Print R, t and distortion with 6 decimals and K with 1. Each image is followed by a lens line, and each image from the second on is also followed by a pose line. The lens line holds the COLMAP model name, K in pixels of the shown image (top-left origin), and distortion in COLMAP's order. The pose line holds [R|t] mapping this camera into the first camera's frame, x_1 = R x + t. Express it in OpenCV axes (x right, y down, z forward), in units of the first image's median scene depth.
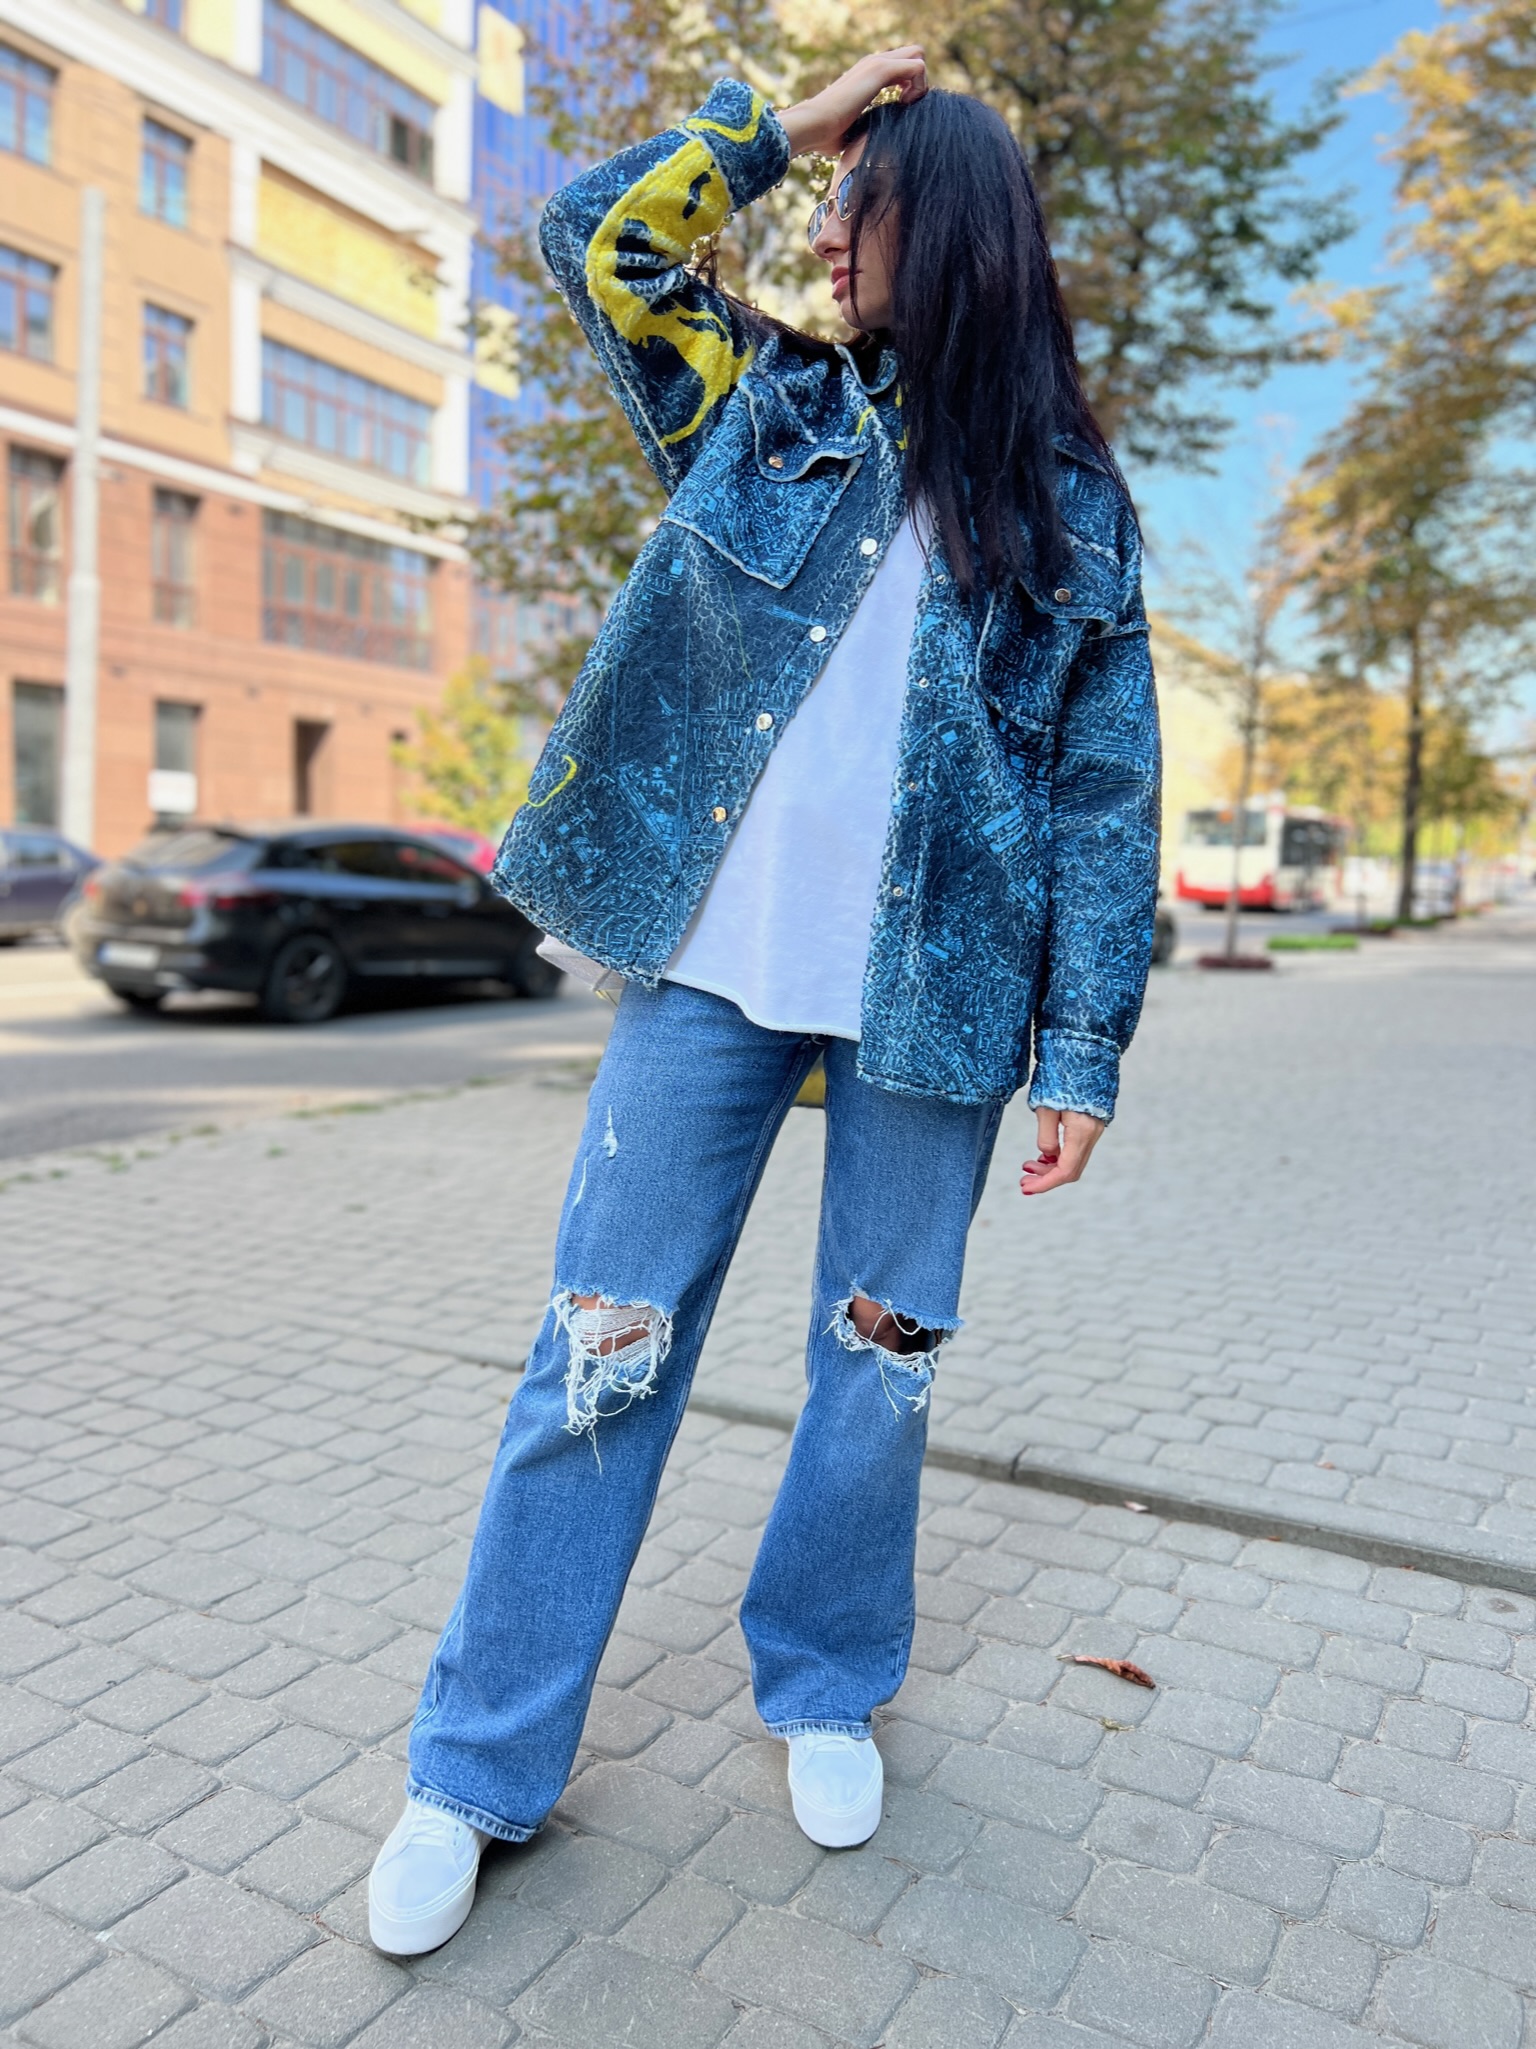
lens RADIAL K [[1562.1, 0, 764.9], [0, 1562.1, 1022.3], [0, 0, 1]] dist [0.038105, -0.047164]
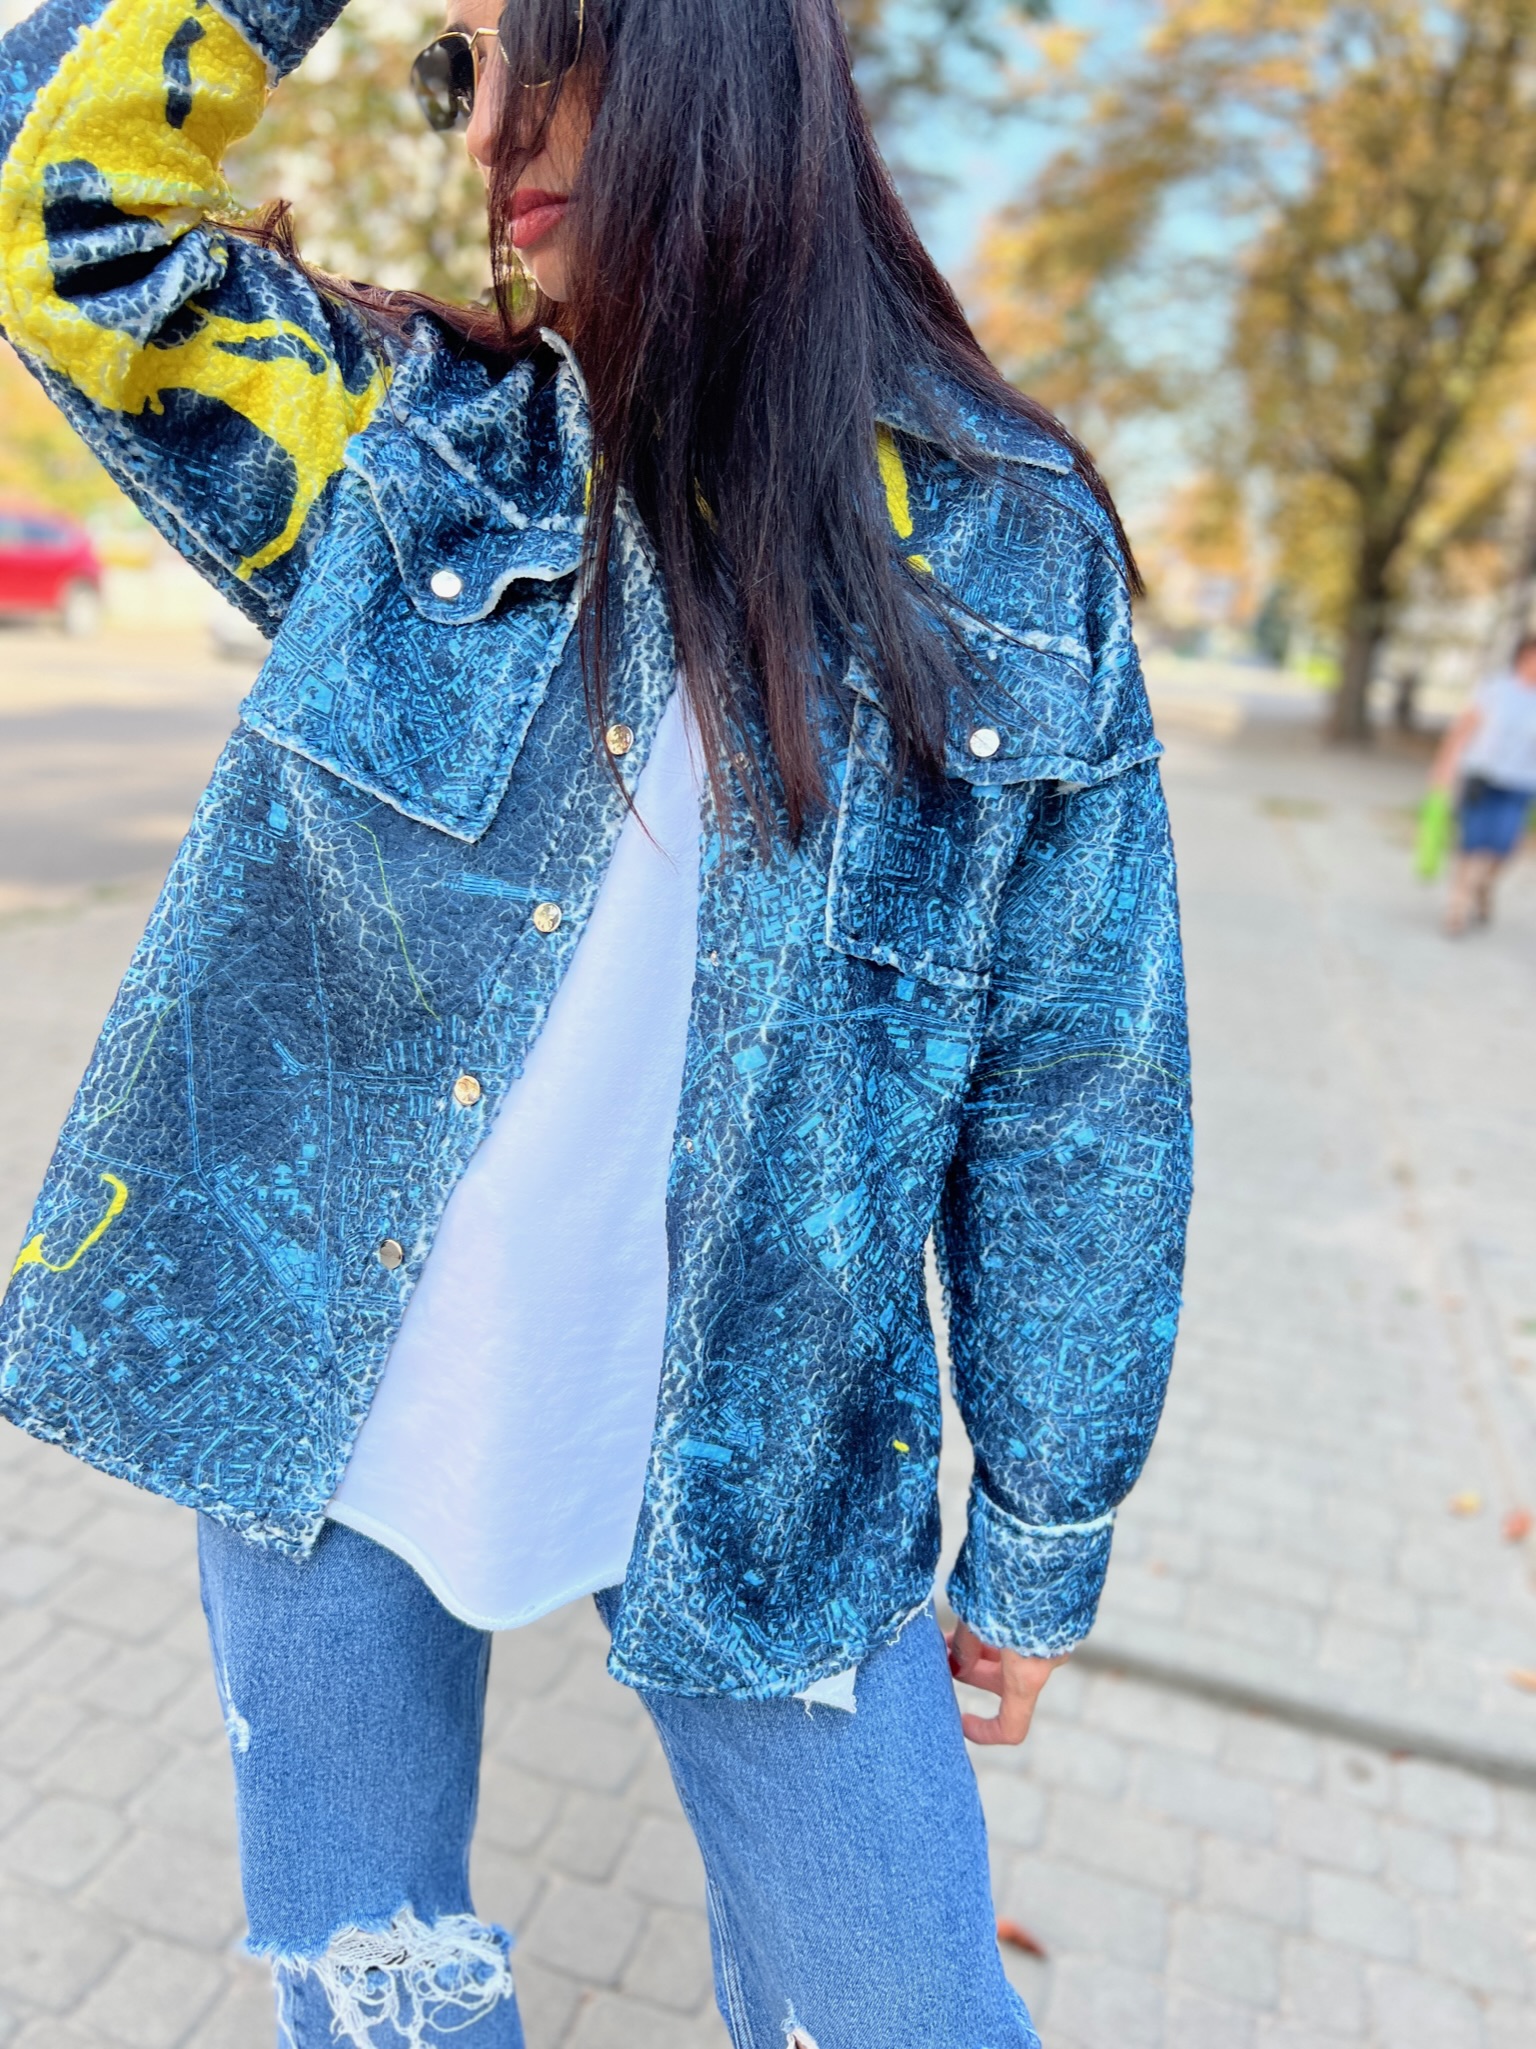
lens RADIAL K [[1562.1, 0, 745.9], [0, 1562.1, 999.6], [0, 0, 1]] dist [0.038105, -0.047164]
pose [[0.973059, 0.033369, 0.228130, -0.079265], [-0.071017, 0.984741, 0.158876, -0.137620], [-0.219347, -0.170797, 0.960581, 0.164175]]
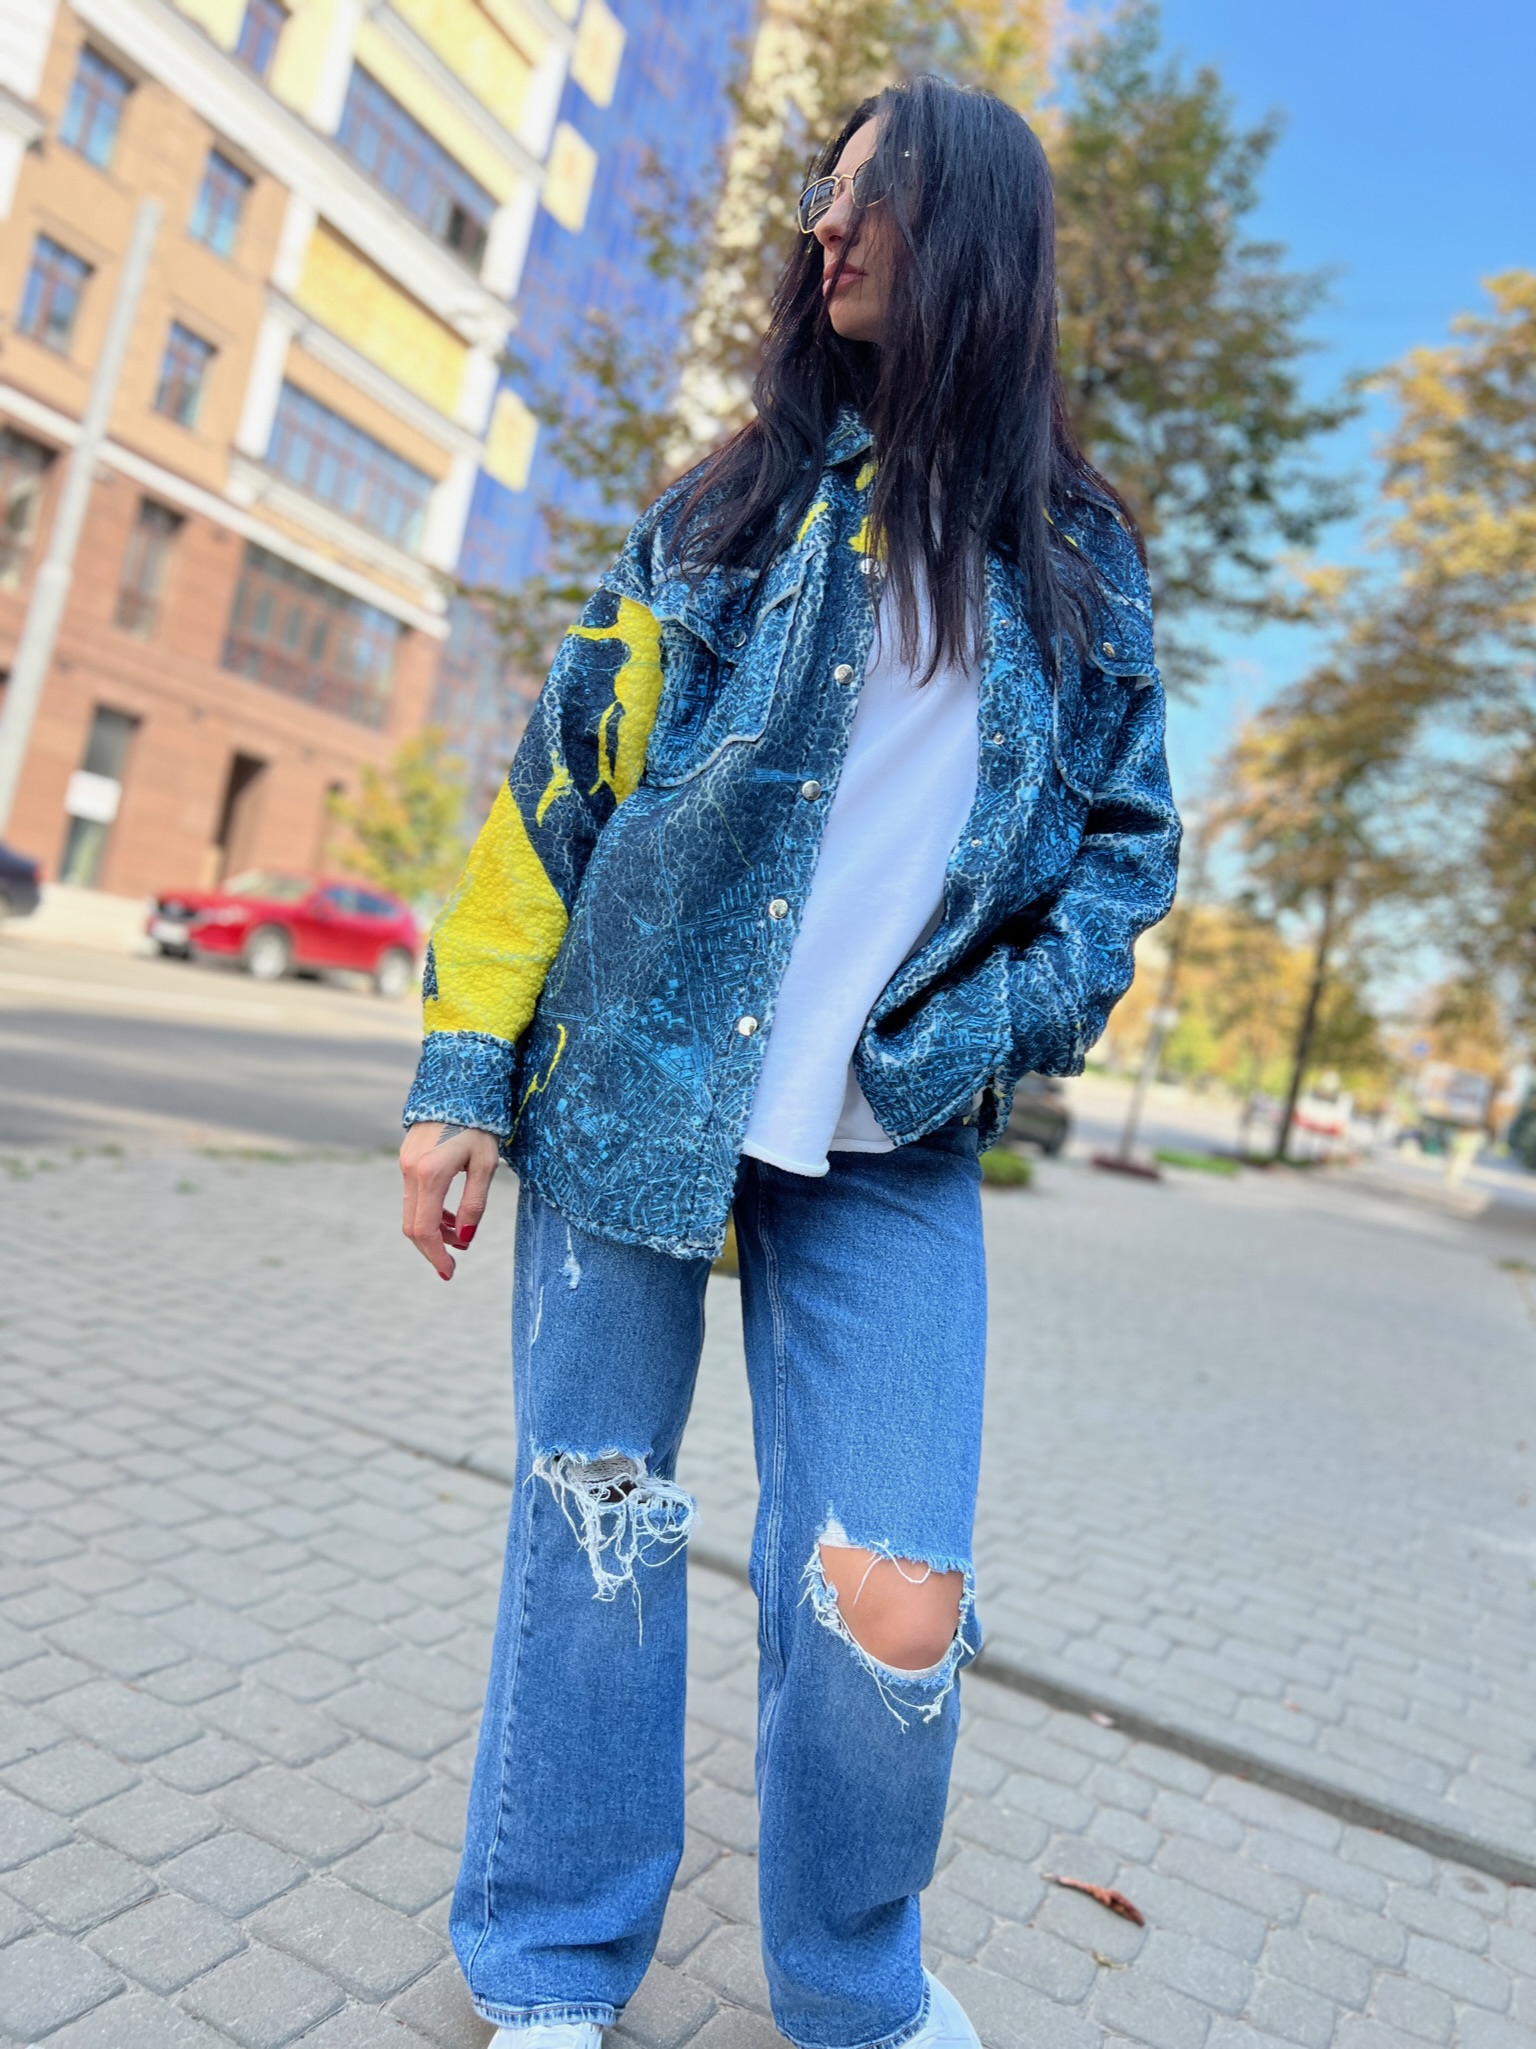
lens RADIAL K [[1562.1, 0, 779.9], [0, 1562.1, 1023.1], [0, 0, 1]] dist [0.038105, -0.047164]
pose [[0.978892, 0.189237, 0.077202, -0.084699], [-0.182184, 0.979135, -0.090020, 0.008834], [-0.092626, 0.074055, 0.992943, 0.020054]]
